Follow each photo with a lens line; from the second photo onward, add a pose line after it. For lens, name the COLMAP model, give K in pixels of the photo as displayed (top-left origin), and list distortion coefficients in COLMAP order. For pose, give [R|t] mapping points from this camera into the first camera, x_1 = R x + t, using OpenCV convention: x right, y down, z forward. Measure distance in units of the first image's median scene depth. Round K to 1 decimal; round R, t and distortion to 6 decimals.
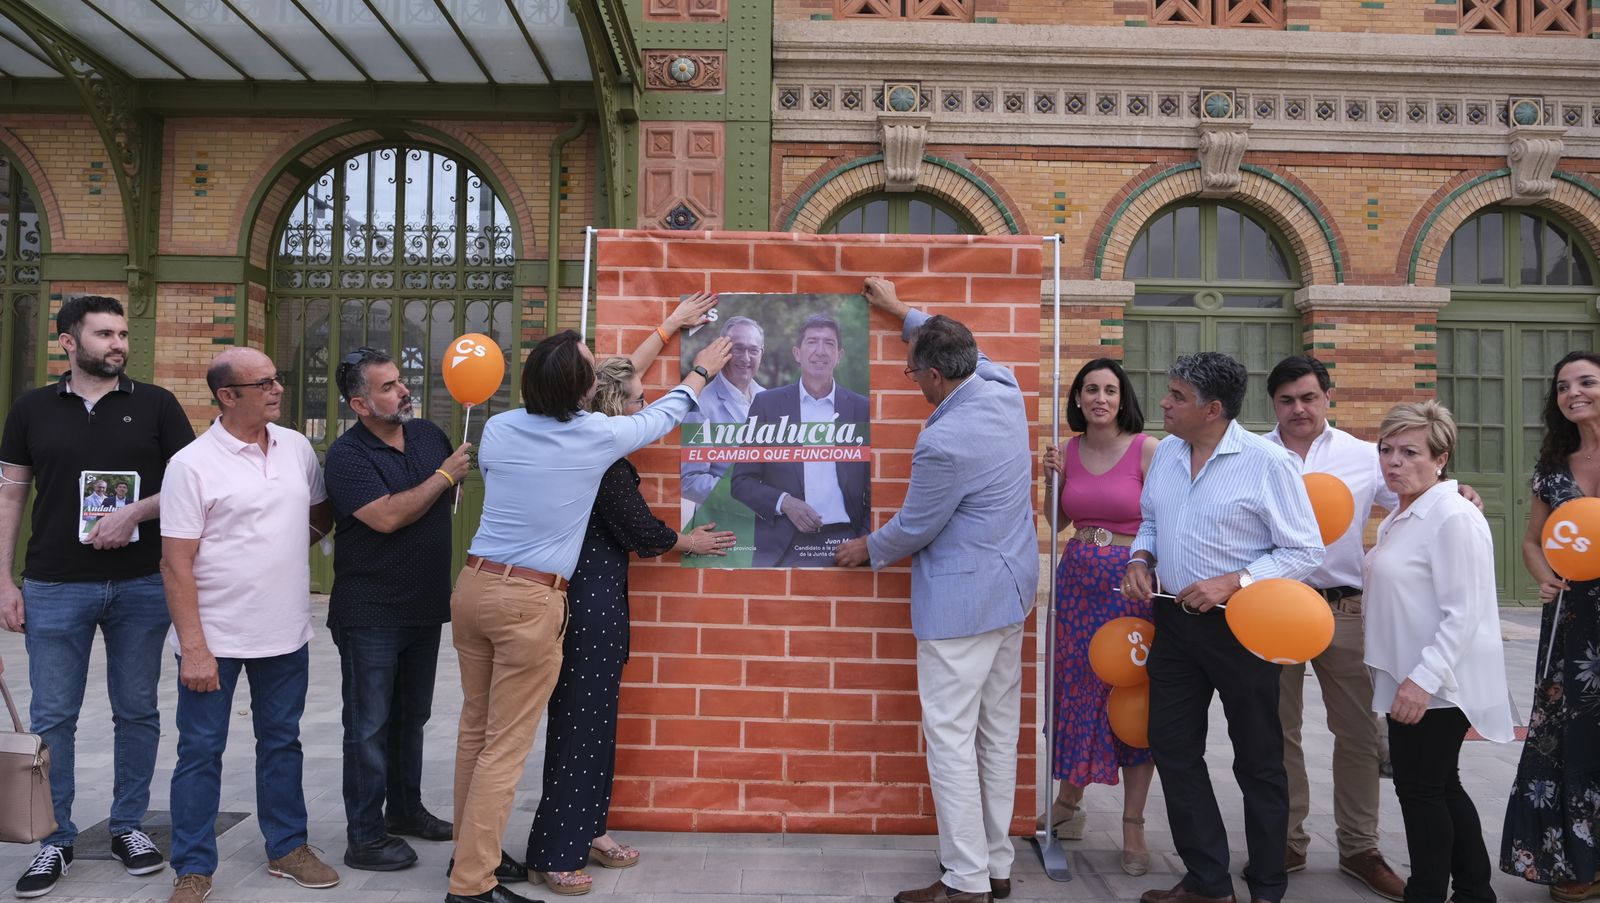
lens RADIAL K [[1095.6, 0, 807.0], [0, 1095.6, 451.7], [0, 0, 1]] dist [-0.026646, 0.014169]
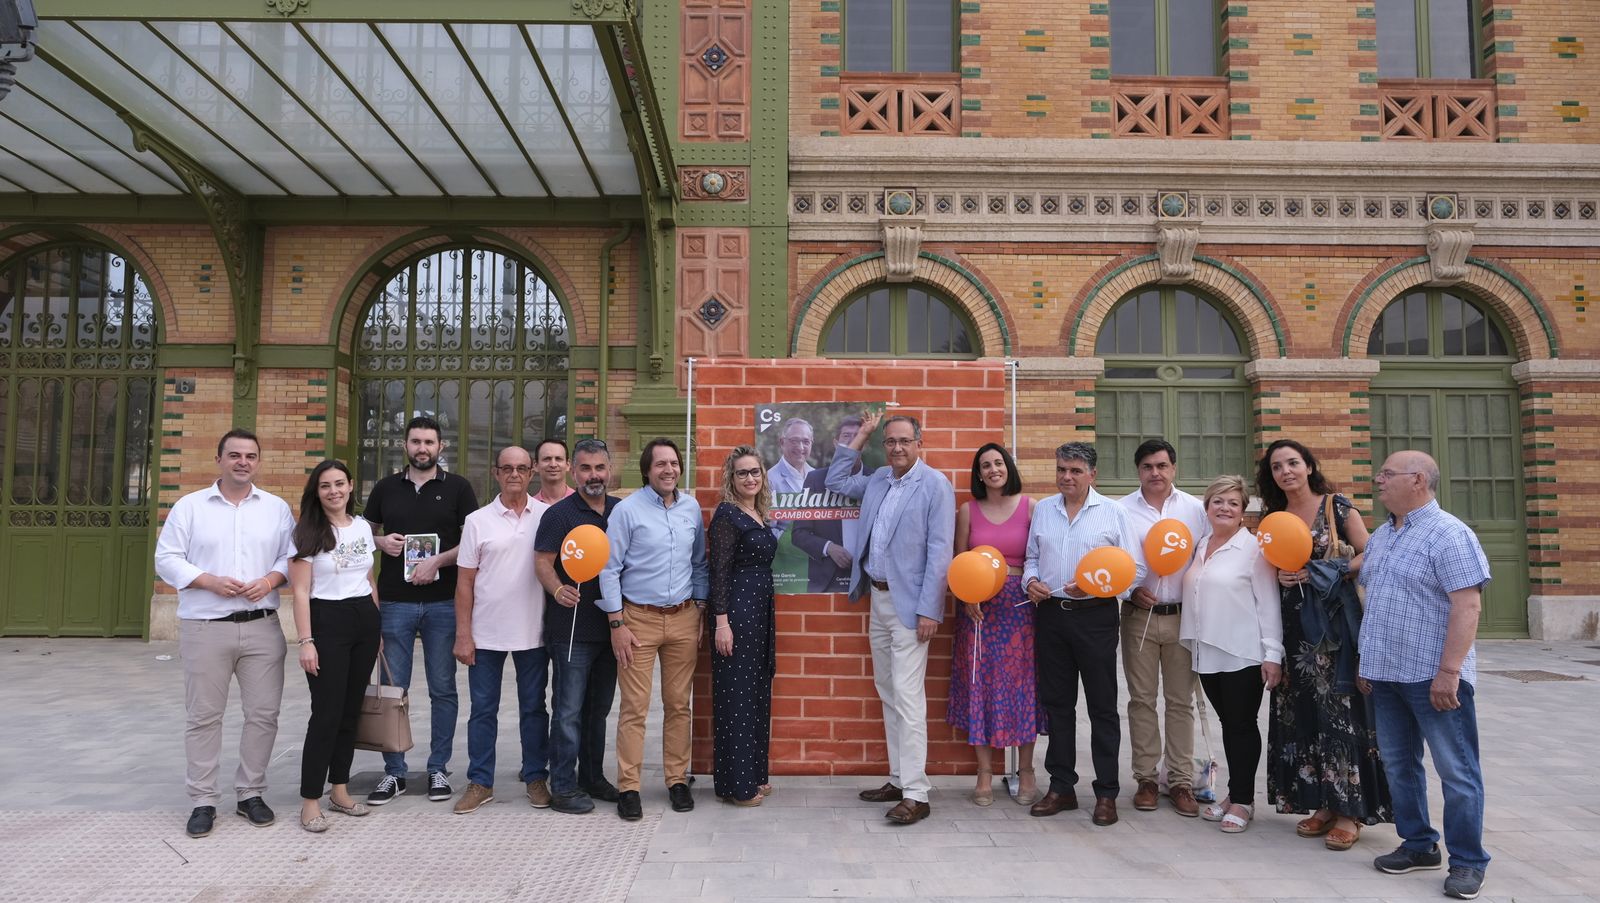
lens RADIAL K [[1132.2, 0, 806.0], [0, 1132.2, 451.0], [0, 0, 1]] dist [-0.008017, 0.004404]
pose [[0.999937, -0.010361, 0.004420, -0.021197], [0.010564, 0.998756, -0.048737, -0.002767], [-0.003910, 0.048781, 0.998802, -0.188741]]
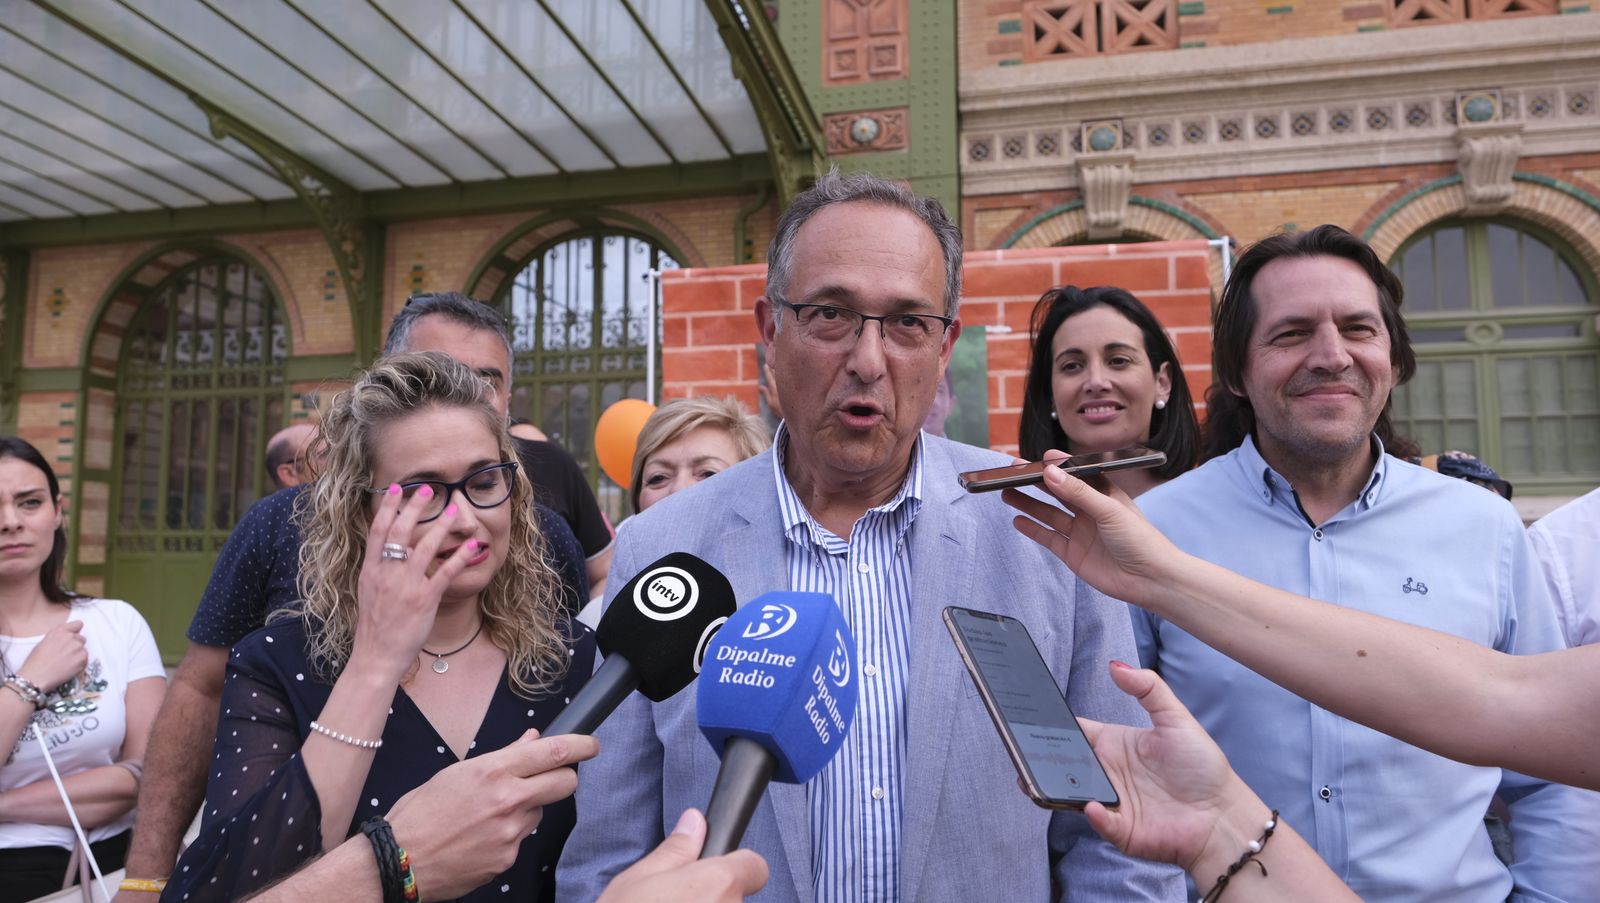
lens RADIAL K [[1081.2, 0, 811.3], [0, 1081.2, 452.0], [0, 0, 1]] dist [-0.024535, 0.008570]
pose [[0.974160, -0.039548, -0.222369, 0.039838], [0.024185, 0.997155, -0.071392, 0.000960], [0.224560, 0.064169, 0.972345, 0.074750]]
